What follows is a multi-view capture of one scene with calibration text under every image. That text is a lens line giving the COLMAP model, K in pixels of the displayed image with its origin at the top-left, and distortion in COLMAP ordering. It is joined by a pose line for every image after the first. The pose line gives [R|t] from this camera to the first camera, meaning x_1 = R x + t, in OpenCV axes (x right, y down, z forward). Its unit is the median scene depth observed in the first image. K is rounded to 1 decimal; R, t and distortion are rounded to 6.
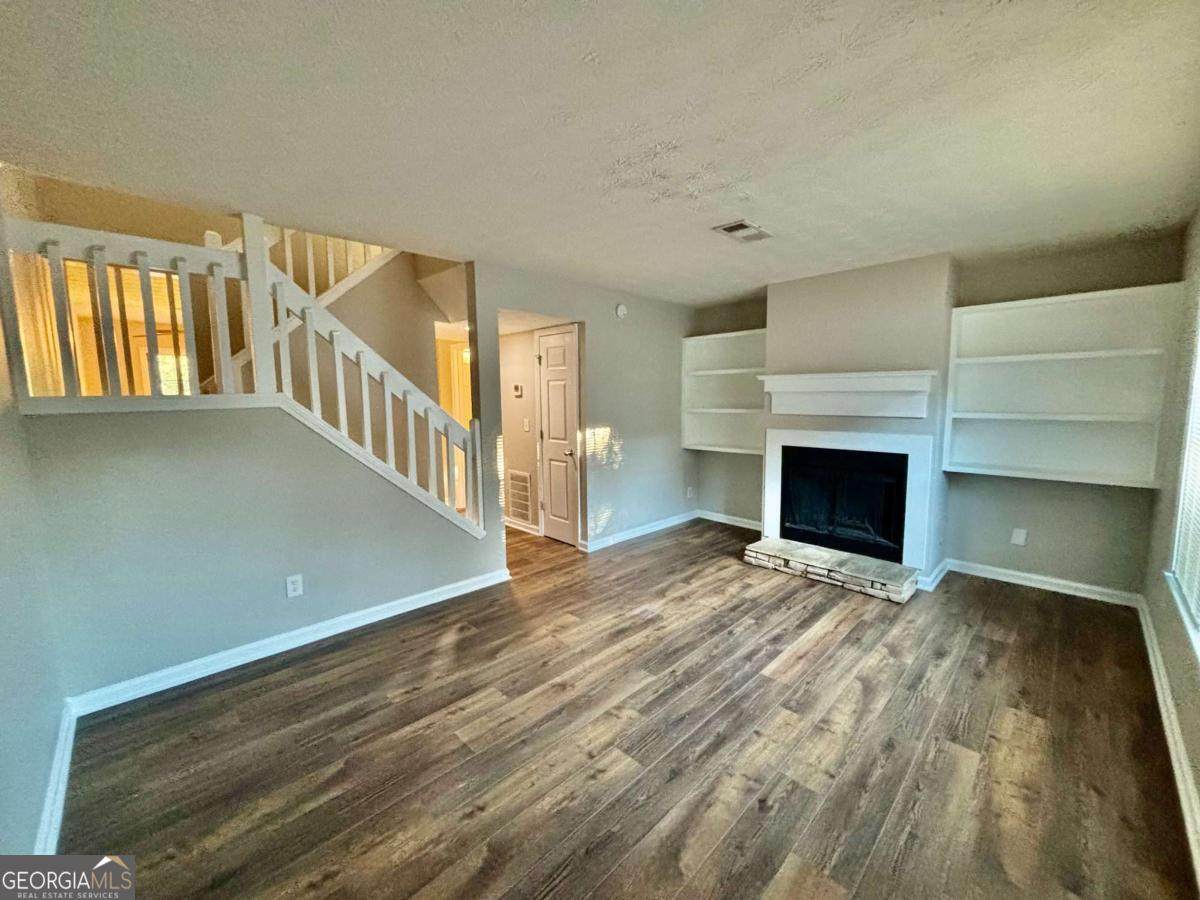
lens RADIAL K [[485.0, 0, 600.0], [0, 485.0, 450.0], [0, 0, 1]] dist [0.014080, 0.000038]
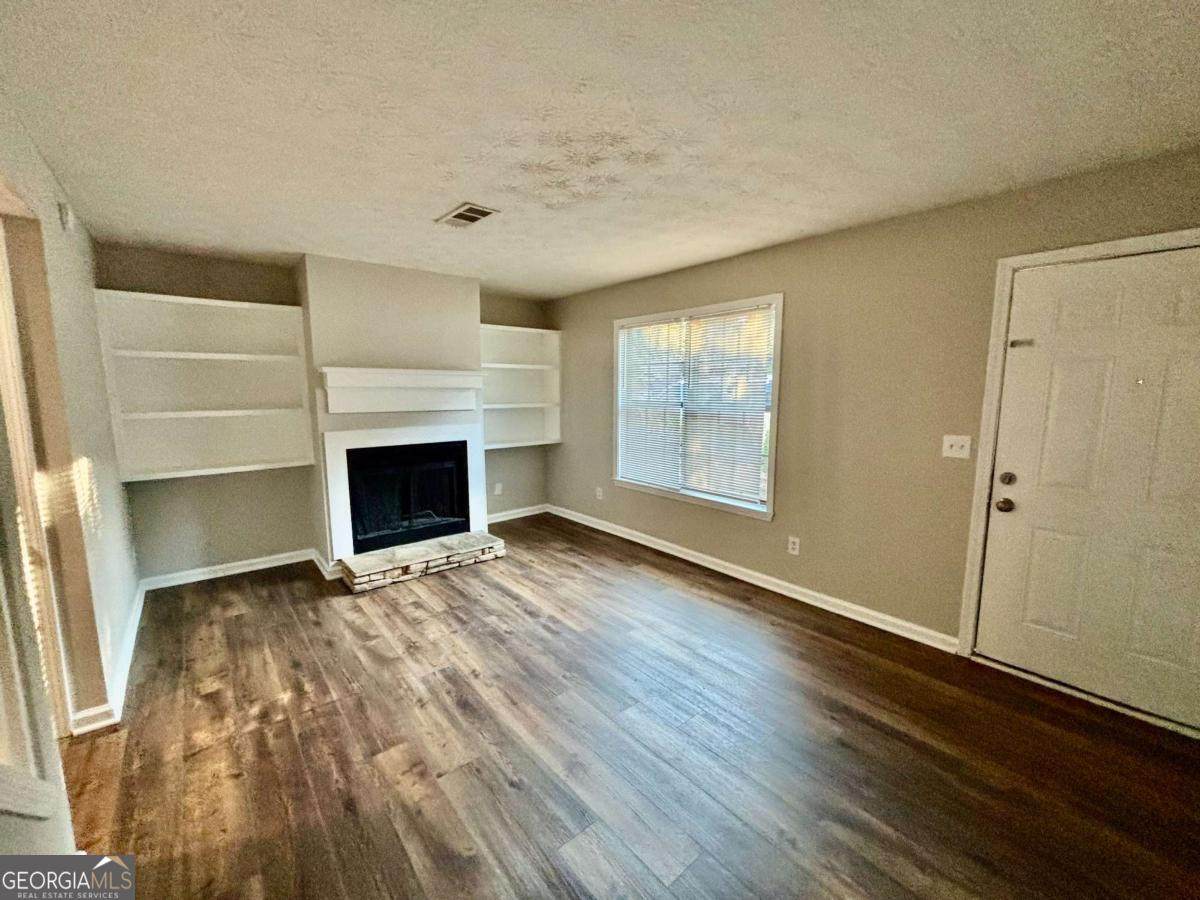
lens RADIAL K [[483.6, 0, 600.0], [0, 483.6, 450.0], [0, 0, 1]] dist [0.010305, -0.000147]
pose [[0.082376, -0.122489, 0.989045, -0.608282], [0.115299, 0.986926, 0.112624, -0.073671], [-0.989909, 0.104759, 0.095422, 0.649271]]
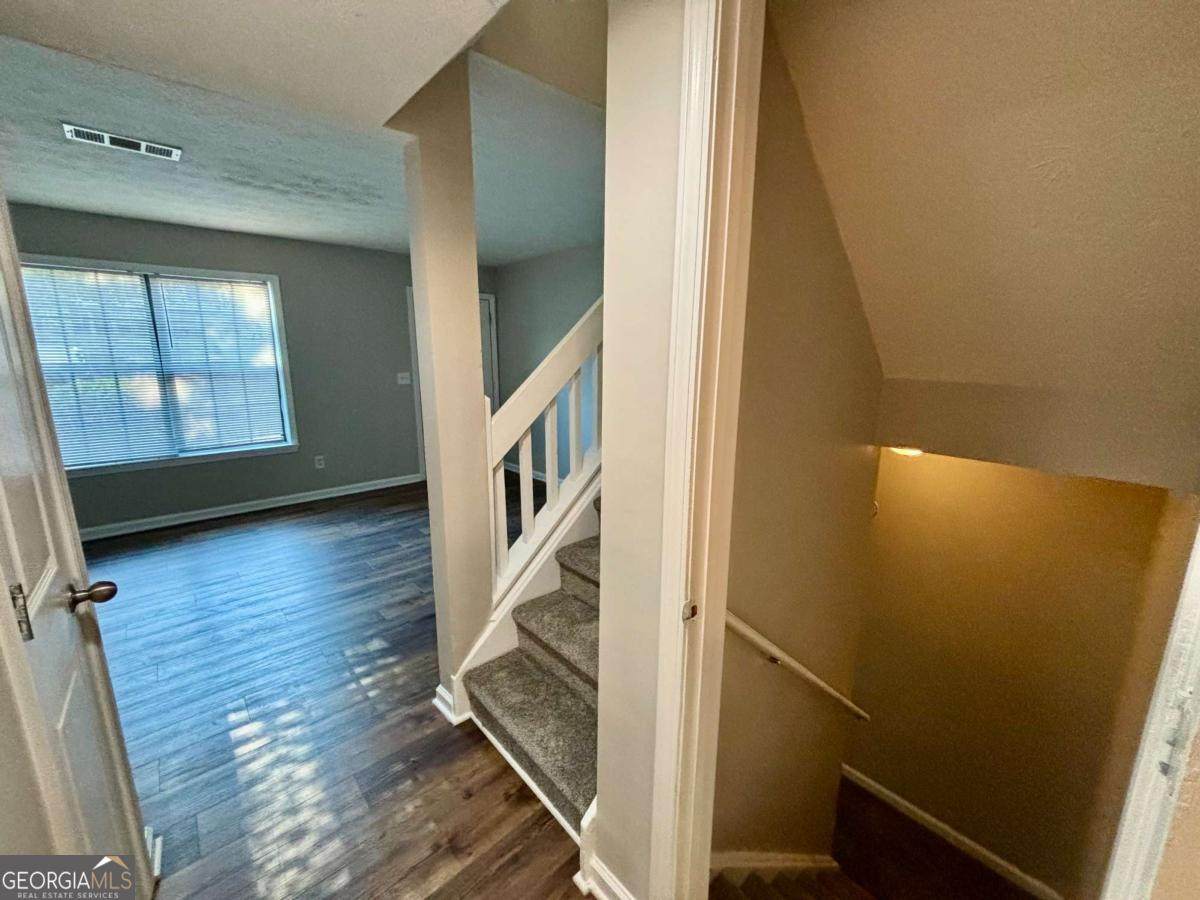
lens RADIAL K [[485.0, 0, 600.0], [0, 485.0, 450.0], [0, 0, 1]] dist [0.014080, 0.000038]
pose [[-0.999043, -0.004931, 0.043471, -0.479808], [0.009252, 0.947342, 0.320090, -0.208515], [-0.042760, 0.320186, -0.946389, 1.739887]]
